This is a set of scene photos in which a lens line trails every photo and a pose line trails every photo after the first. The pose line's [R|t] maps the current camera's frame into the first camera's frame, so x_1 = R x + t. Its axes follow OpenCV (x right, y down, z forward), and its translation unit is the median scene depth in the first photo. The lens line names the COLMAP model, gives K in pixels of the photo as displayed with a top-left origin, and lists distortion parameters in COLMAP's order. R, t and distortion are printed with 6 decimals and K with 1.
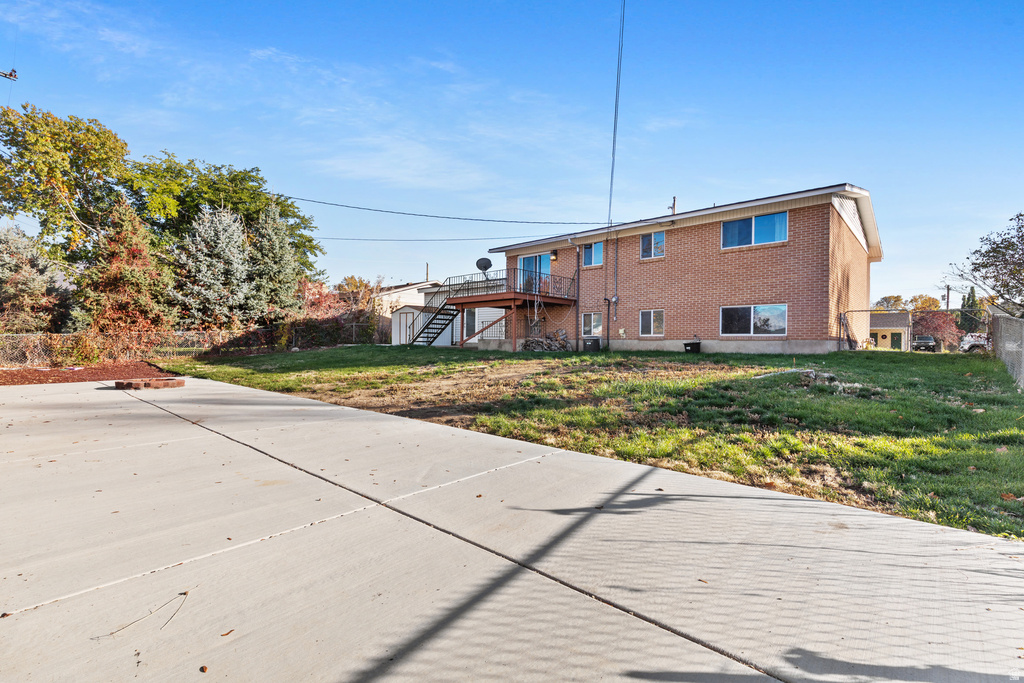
lens RADIAL K [[463.5, 0, 516.3], [0, 463.5, 340.7], [0, 0, 1]] dist [0.011607, -0.001378]
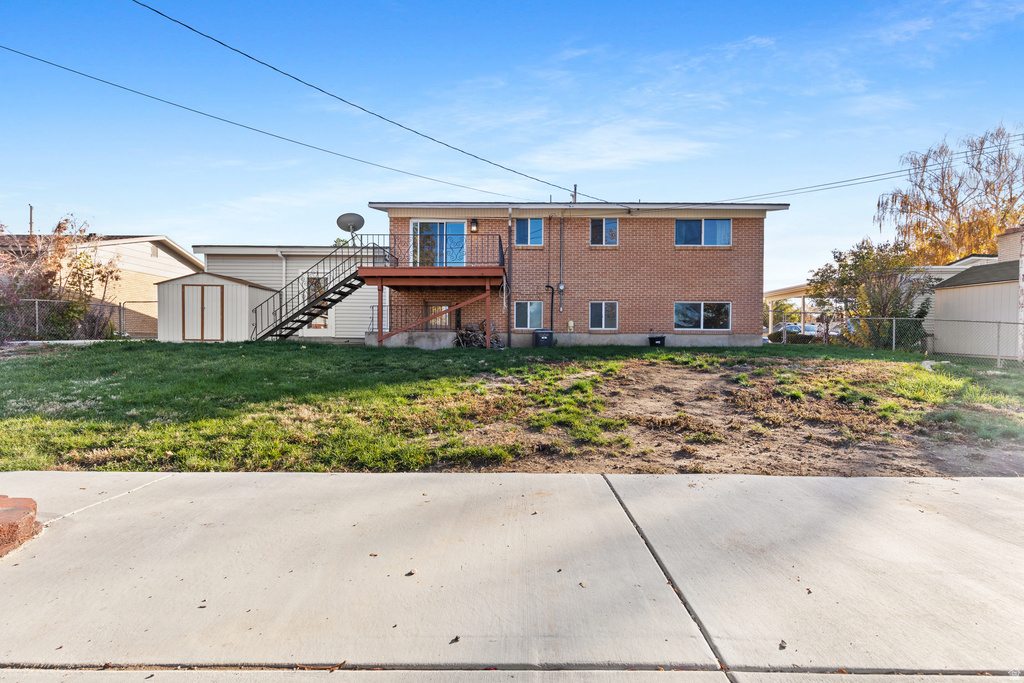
lens RADIAL K [[463.5, 0, 515.5], [0, 463.5, 331.6], [0, 0, 1]] dist [0.011607, -0.001378]
pose [[0.742603, 0.003884, 0.669721, -0.443784], [-0.001823, 0.999991, -0.003778, -0.002153], [-0.669730, 0.001584, 0.742603, 0.417427]]
